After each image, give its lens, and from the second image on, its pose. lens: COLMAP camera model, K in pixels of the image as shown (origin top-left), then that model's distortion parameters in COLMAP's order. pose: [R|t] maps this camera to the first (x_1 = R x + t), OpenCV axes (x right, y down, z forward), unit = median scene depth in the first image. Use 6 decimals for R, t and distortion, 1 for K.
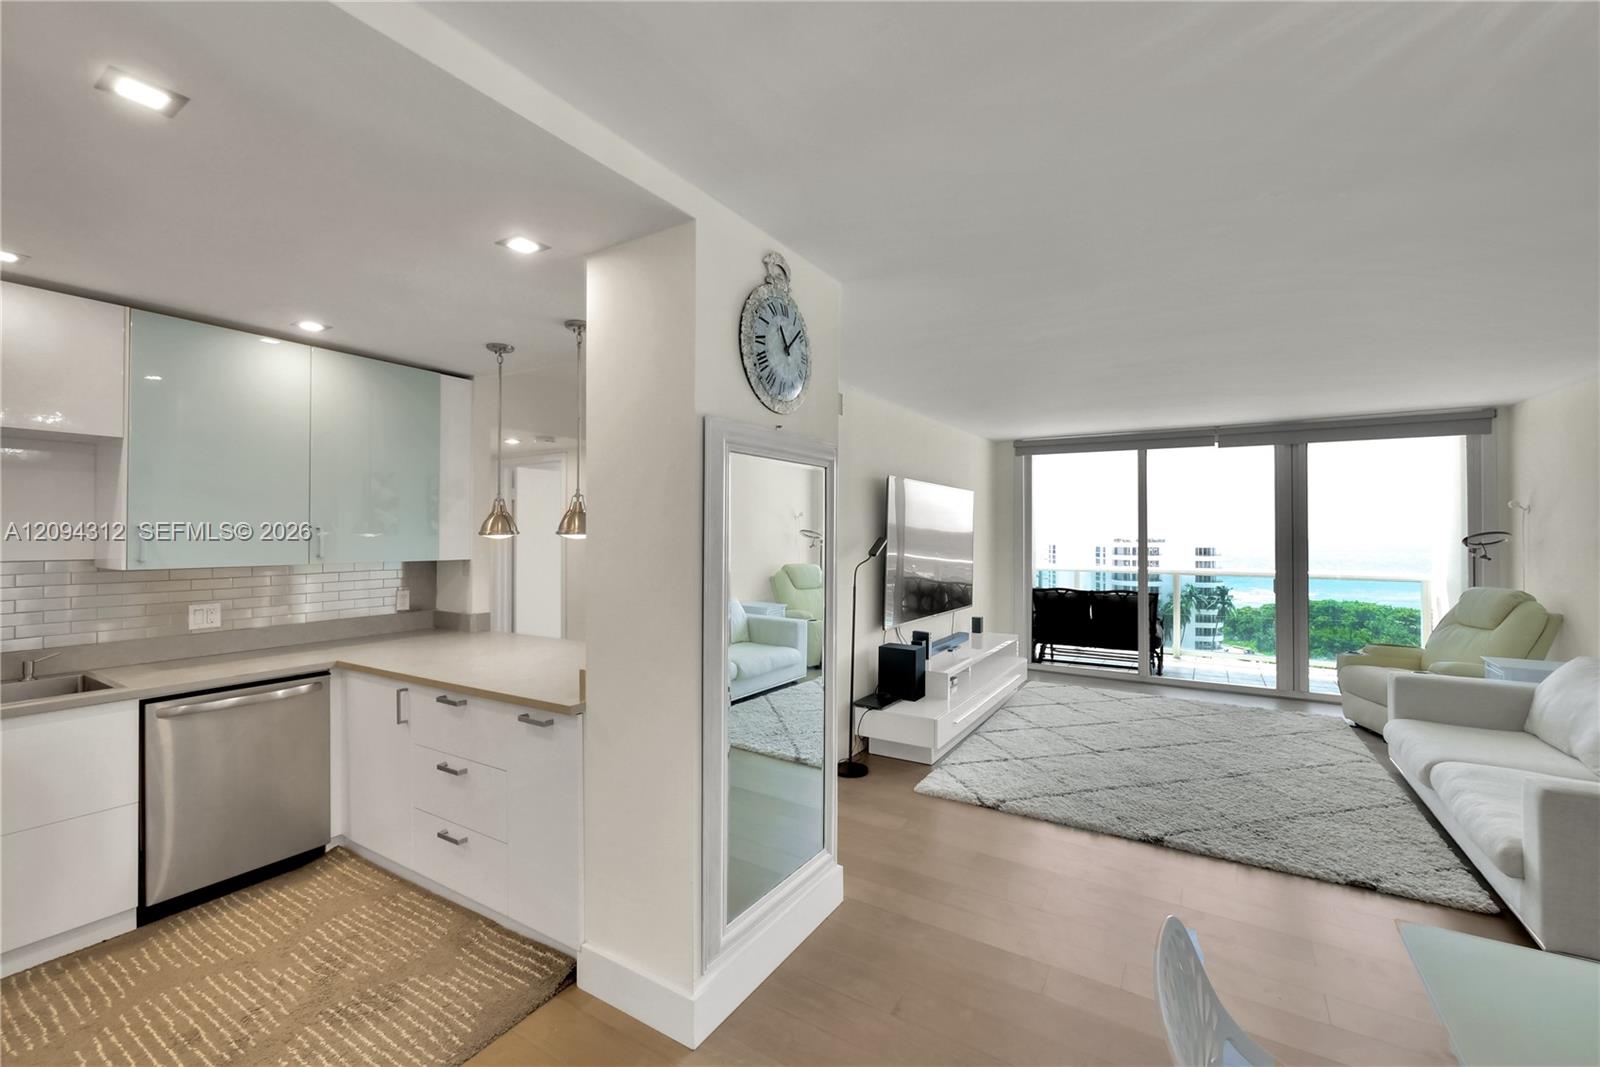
lens RADIAL K [[655.0, 0, 802.5], [0, 655.0, 529.8], [0, 0, 1]] dist [0.000153, 0.000013]
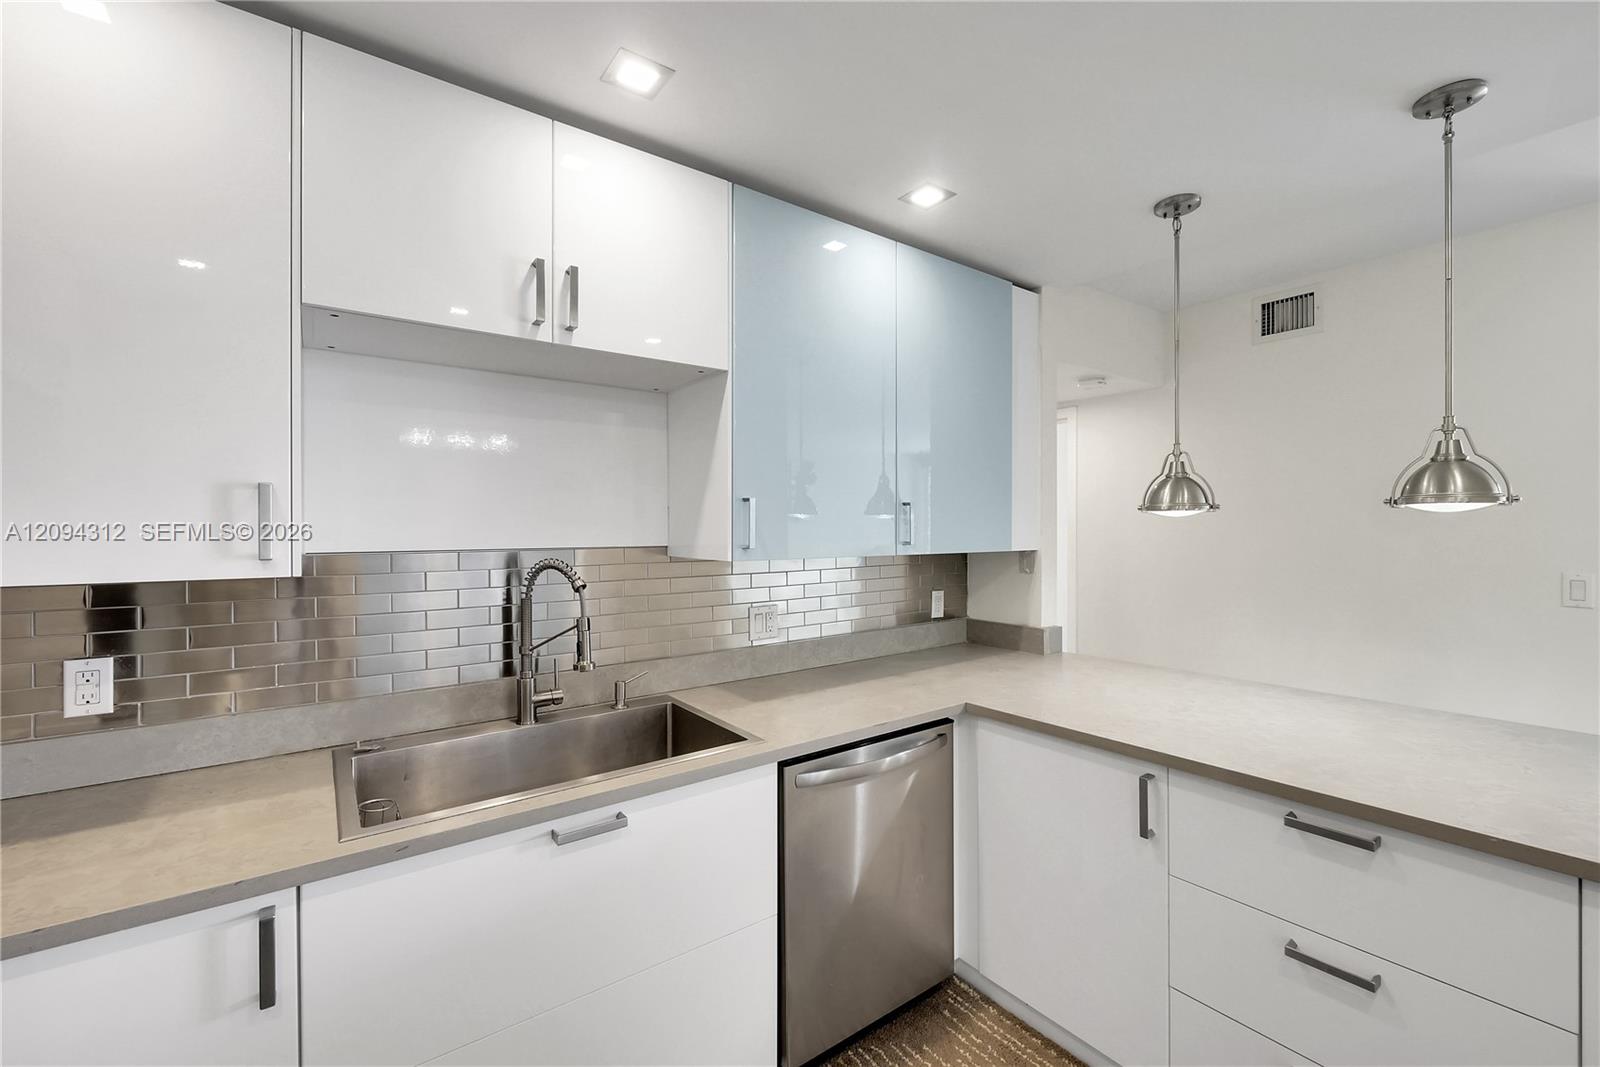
lens RADIAL K [[634.4, 0, 800.0], [0, 634.4, 533.5], [0, 0, 1]] dist [-0.001149, -0.000092]
pose [[0.936121, -0.001436, -0.351674, -0.645640], [0.006522, 0.999891, 0.013276, 0.020597], [0.351617, -0.014721, 0.936028, 0.350827]]
